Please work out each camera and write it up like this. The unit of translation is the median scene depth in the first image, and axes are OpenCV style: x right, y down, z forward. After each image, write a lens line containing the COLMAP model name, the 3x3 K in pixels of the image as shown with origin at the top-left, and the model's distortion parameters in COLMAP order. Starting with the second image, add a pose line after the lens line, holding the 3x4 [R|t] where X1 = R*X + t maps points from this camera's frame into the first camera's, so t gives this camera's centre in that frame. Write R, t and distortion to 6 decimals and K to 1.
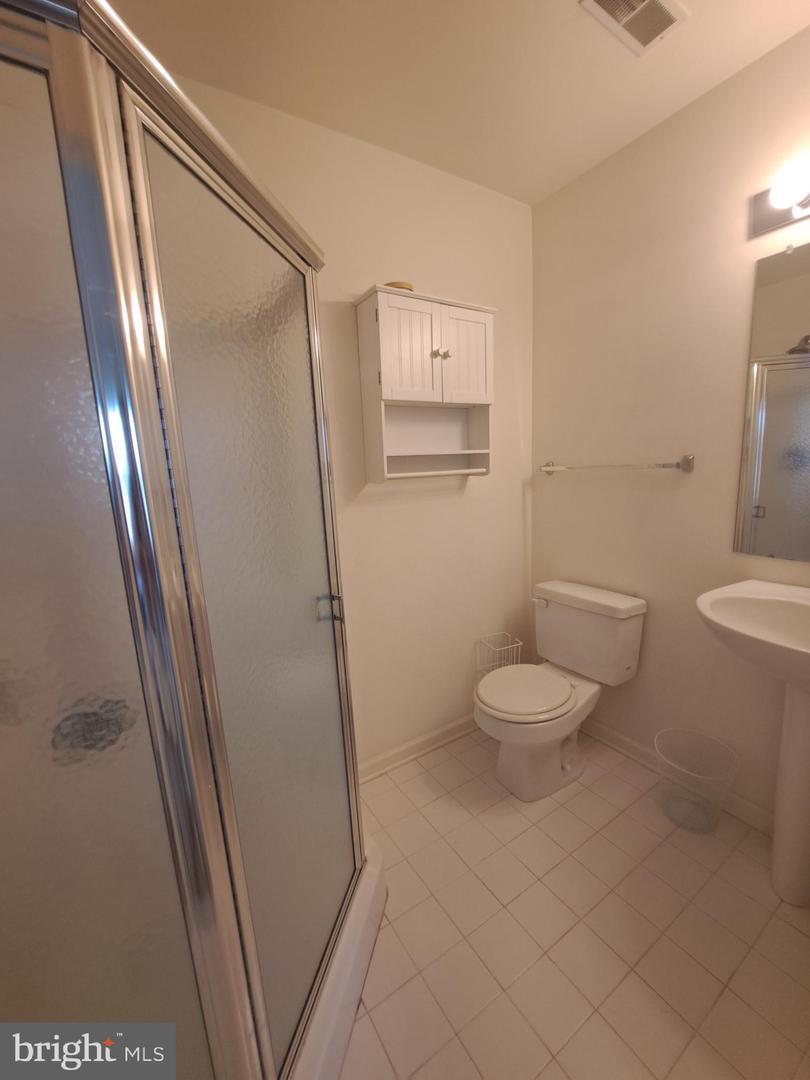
lens RADIAL K [[430.1, 0, 408.7], [0, 430.1, 537.1], [0, 0, 1]] dist [-0.021291, 0.001144]
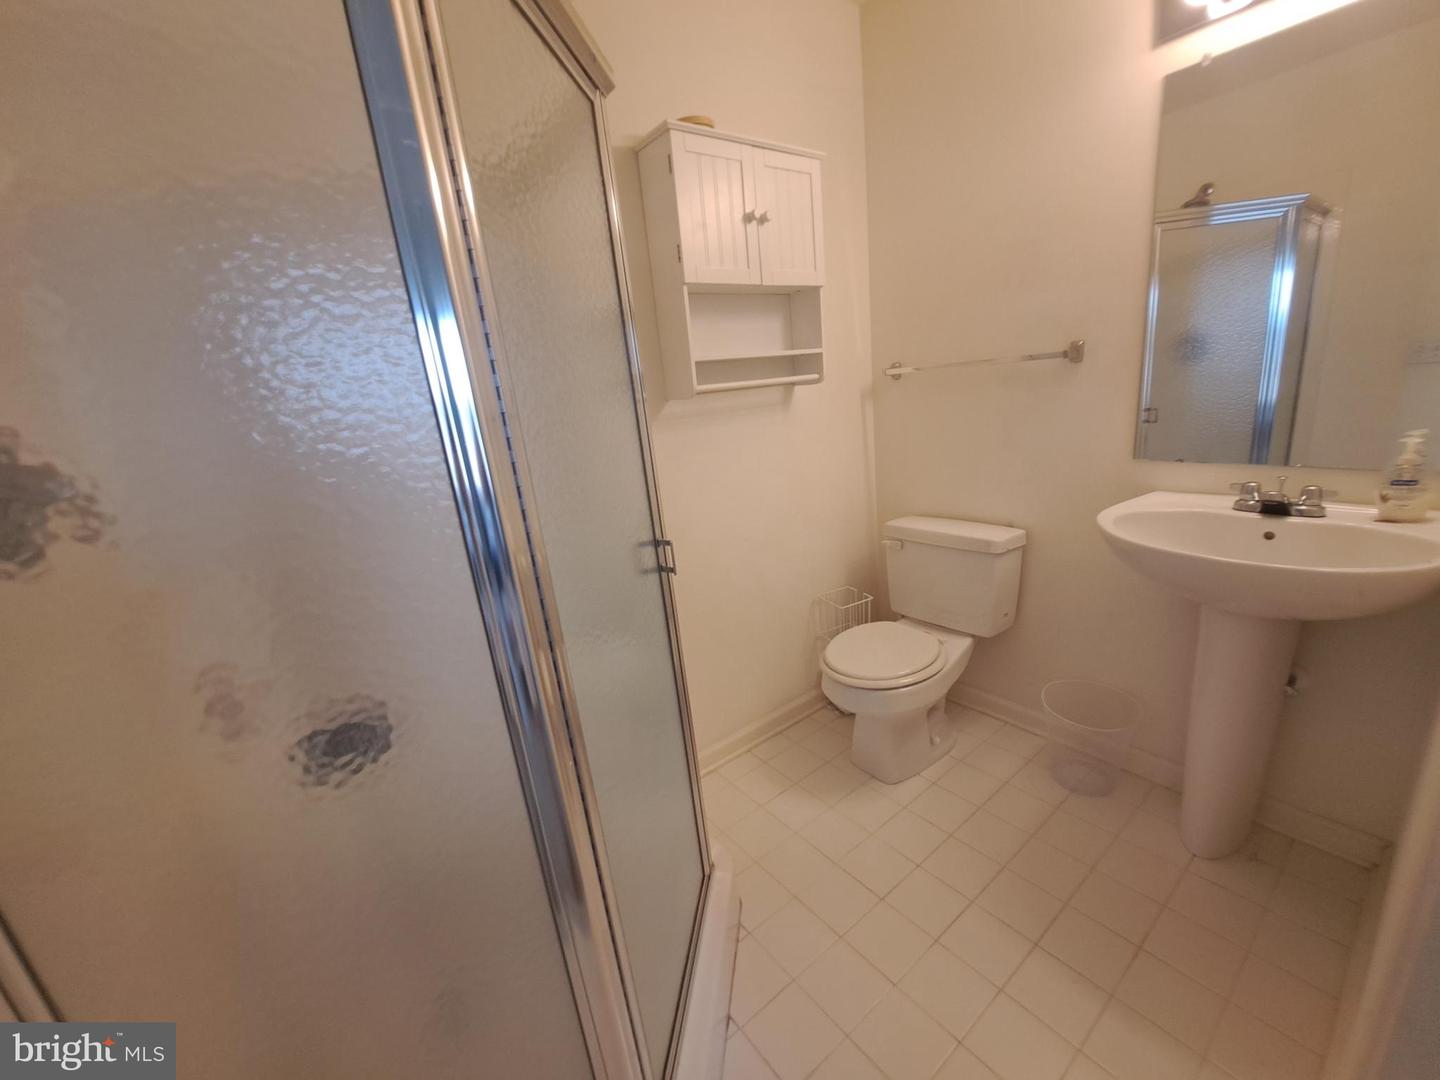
lens RADIAL K [[573.5, 0, 724.1], [0, 573.5, 542.6], [0, 0, 1]] dist [-0.021291, 0.001144]
pose [[0.994824, -0.073189, 0.070487, -0.091759], [0.066334, 0.993253, 0.095121, 0.034204], [-0.076974, -0.089953, 0.992967, -0.025713]]
